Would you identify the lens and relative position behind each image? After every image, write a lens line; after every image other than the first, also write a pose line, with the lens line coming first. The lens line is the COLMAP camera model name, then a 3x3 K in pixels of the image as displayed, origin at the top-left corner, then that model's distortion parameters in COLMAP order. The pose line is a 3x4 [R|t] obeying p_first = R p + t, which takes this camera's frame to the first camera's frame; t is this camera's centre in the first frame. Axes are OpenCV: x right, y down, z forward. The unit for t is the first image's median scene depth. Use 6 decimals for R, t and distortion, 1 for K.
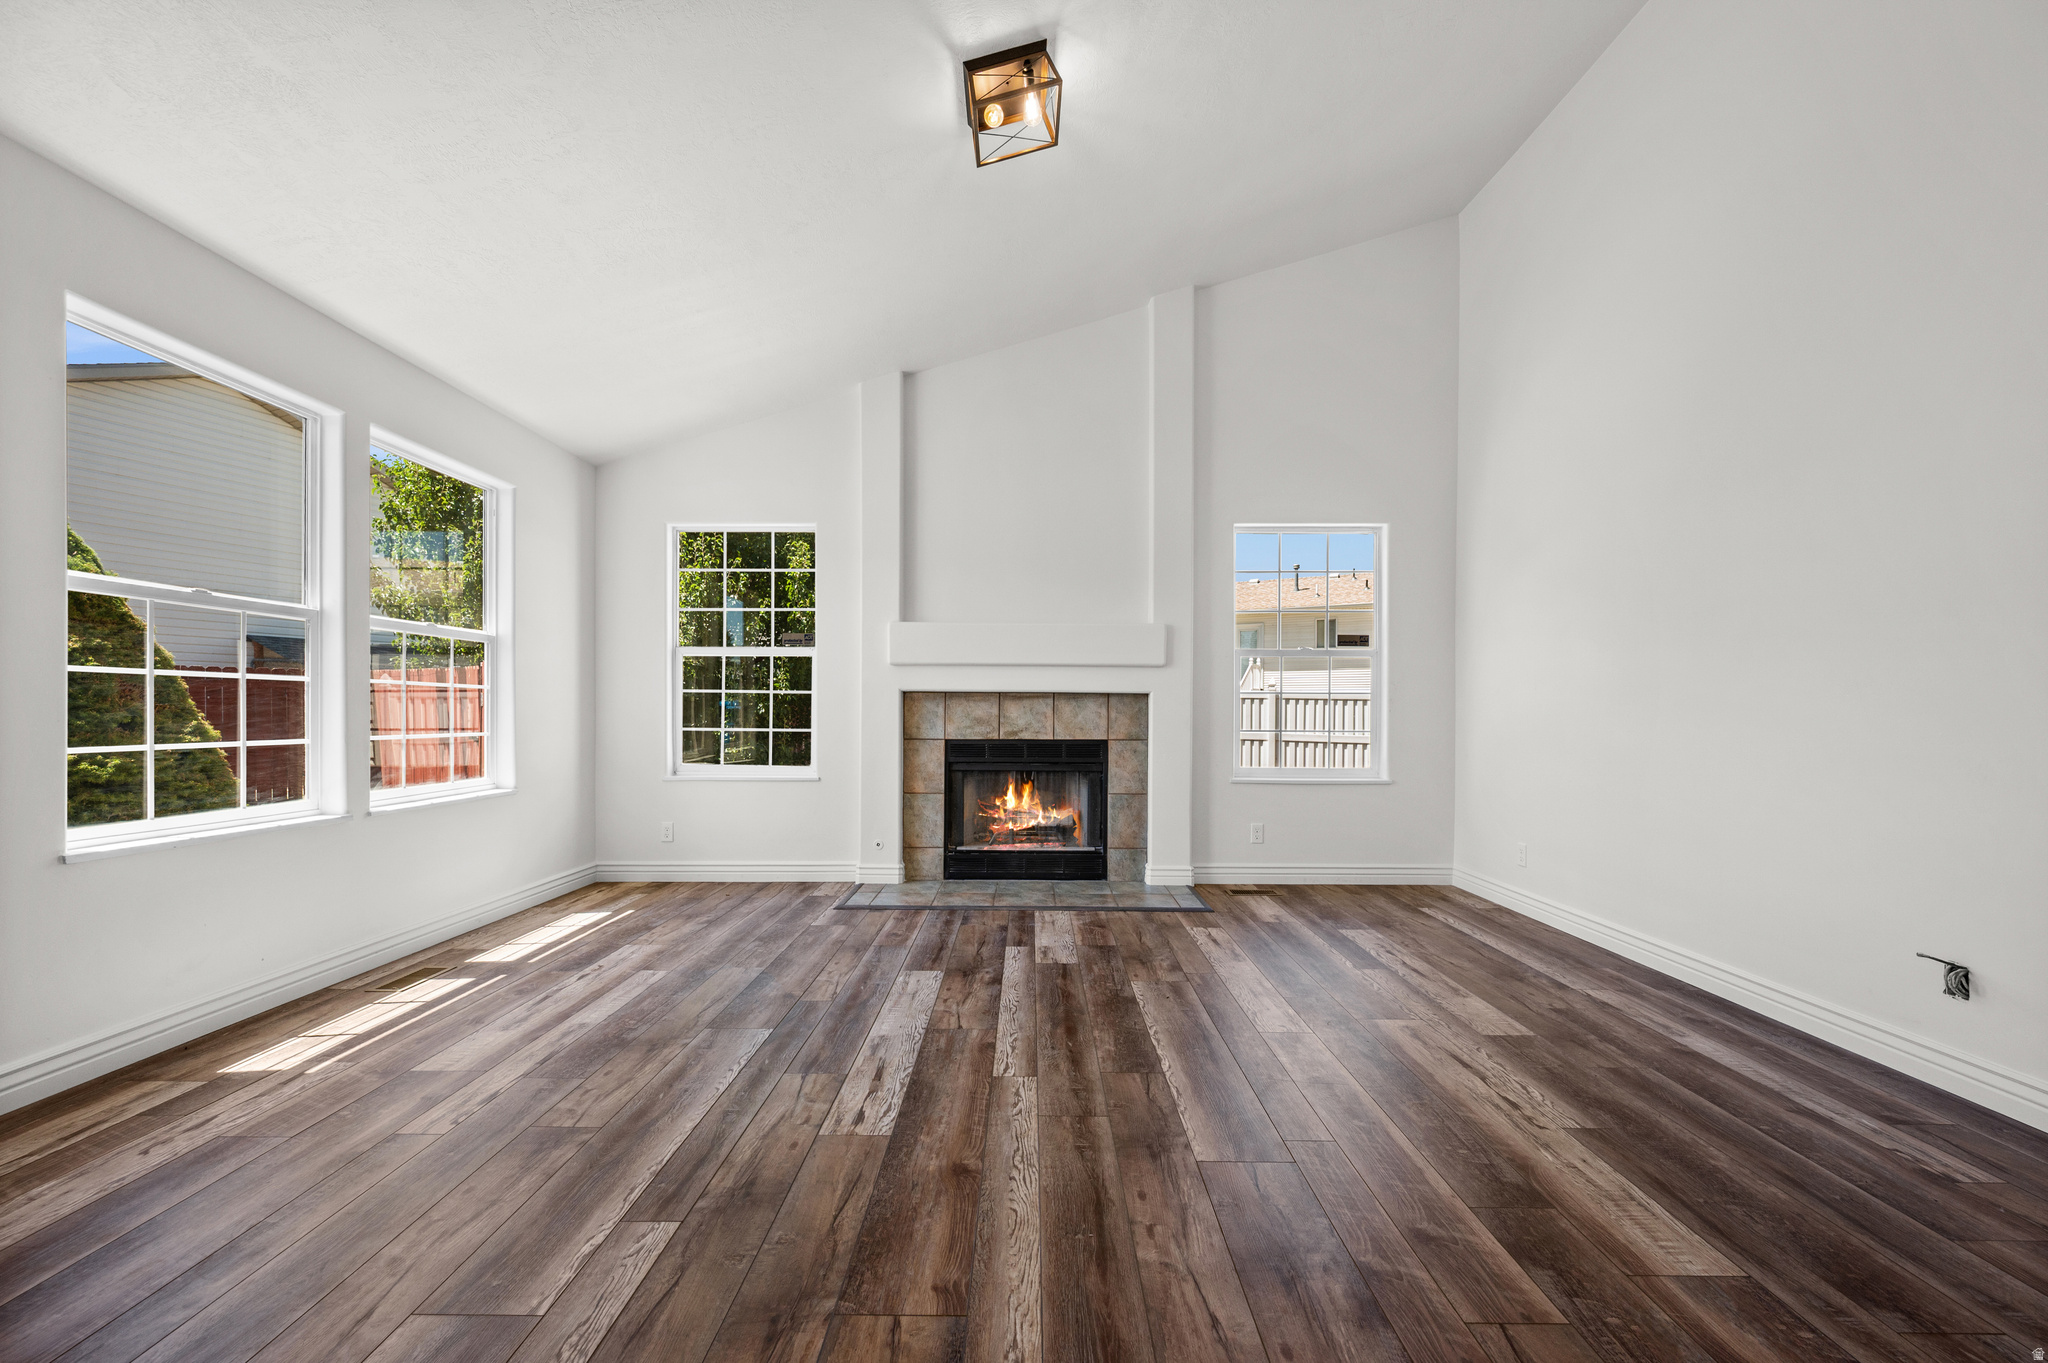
lens RADIAL K [[813.7, 0, 1018.9], [0, 813.7, 728.0], [0, 0, 1]] dist [0.000297, -0.000549]
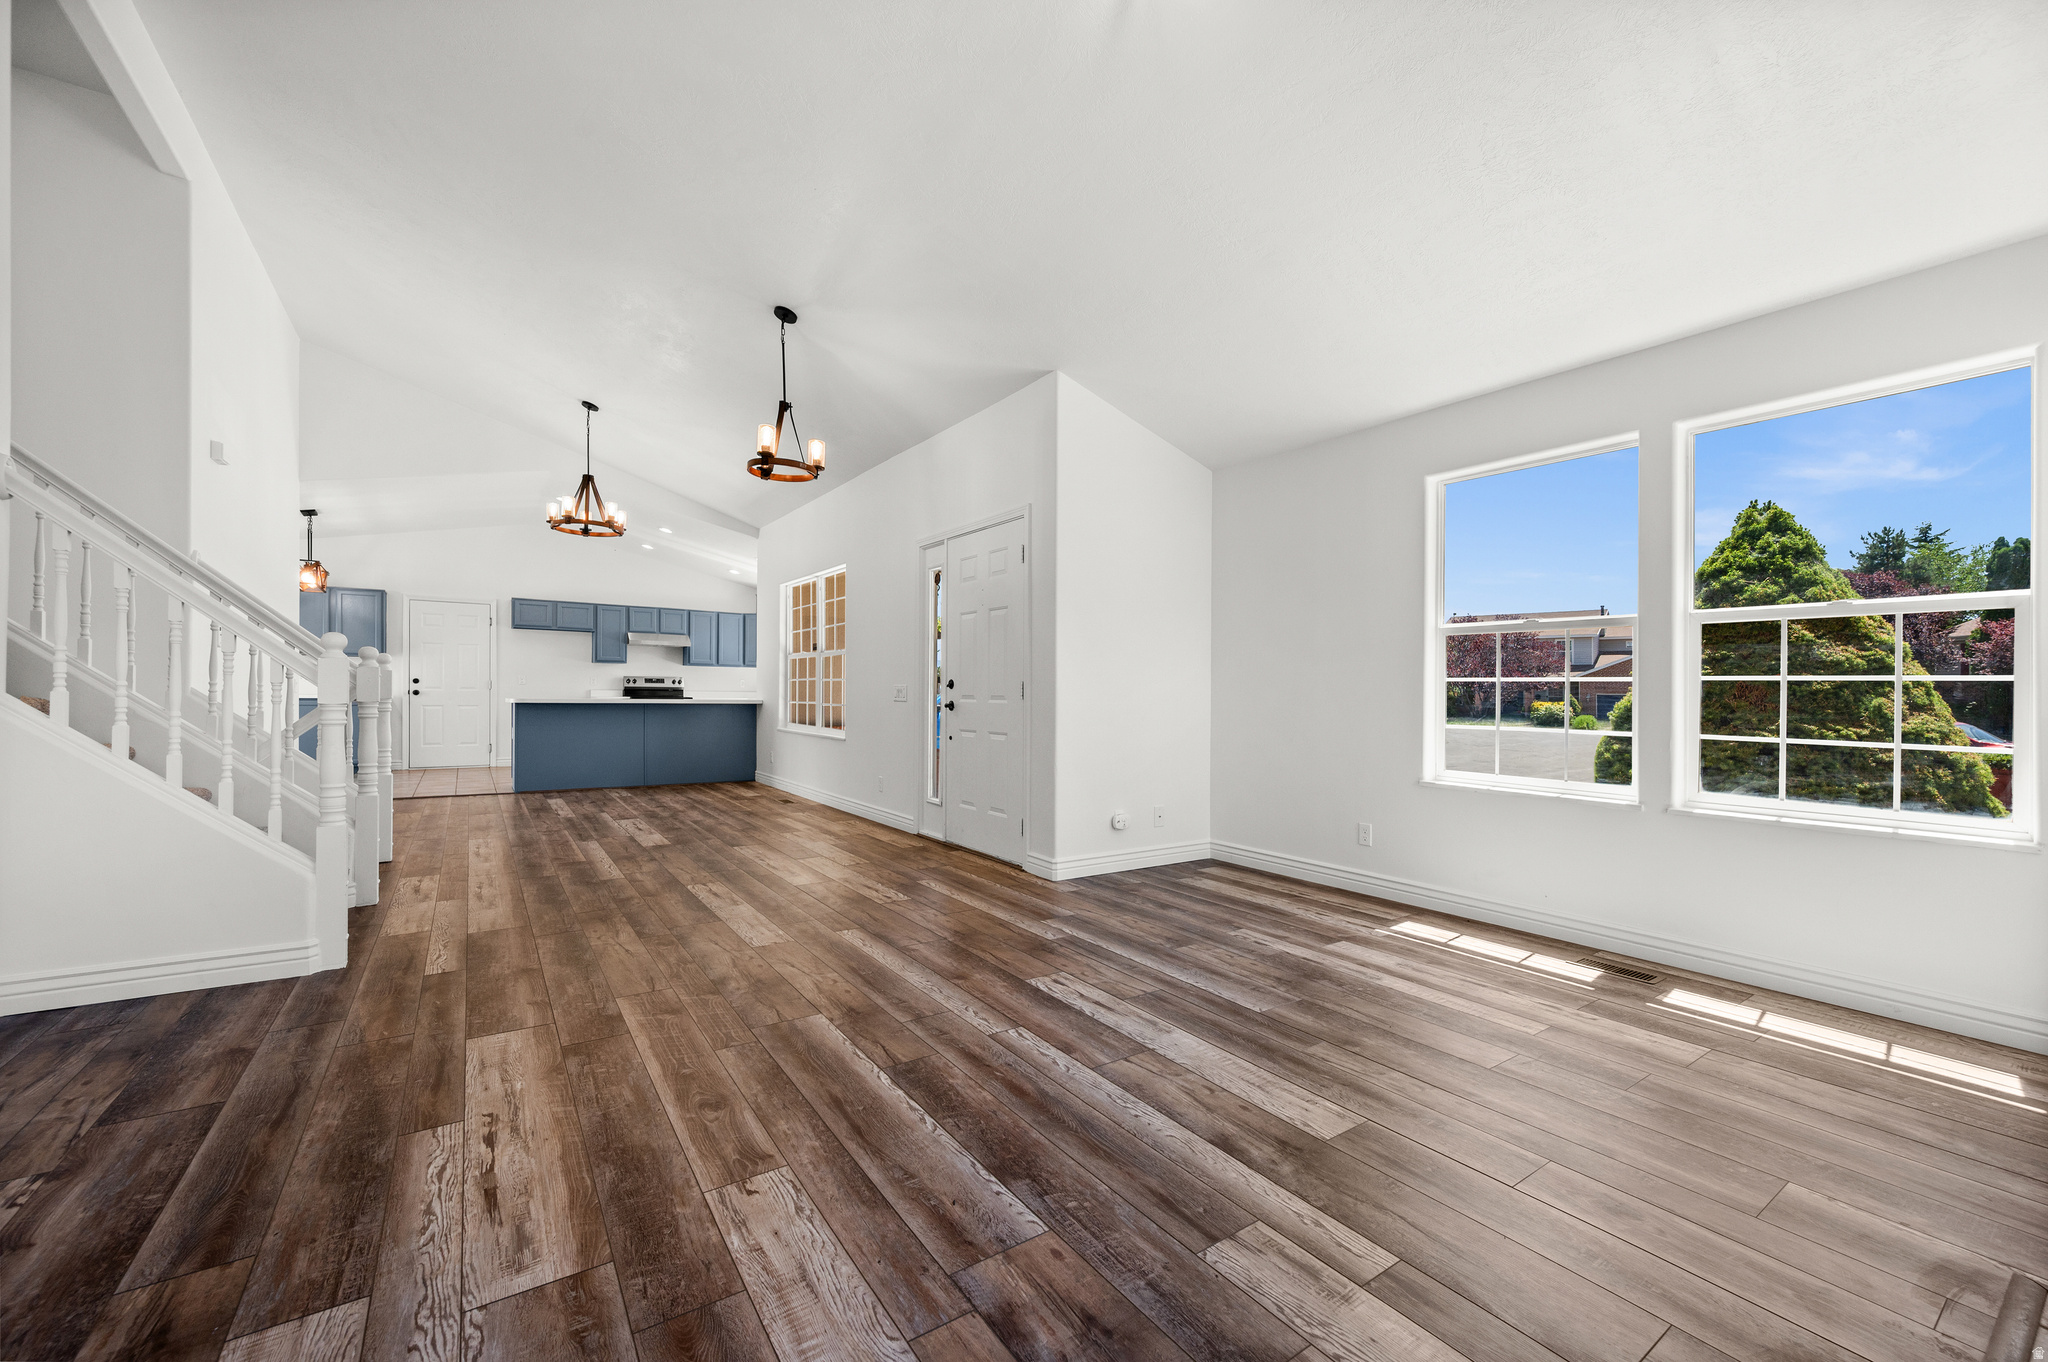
lens RADIAL K [[813.7, 0, 1019.3], [0, 813.7, 685.2], [0, 0, 1]] dist [0.000297, -0.000549]
pose [[-0.822982, -0.022859, -0.567607, 0.543132], [-0.030402, 0.999530, 0.003828, -0.033626], [0.567253, 0.020407, -0.823291, 1.700281]]
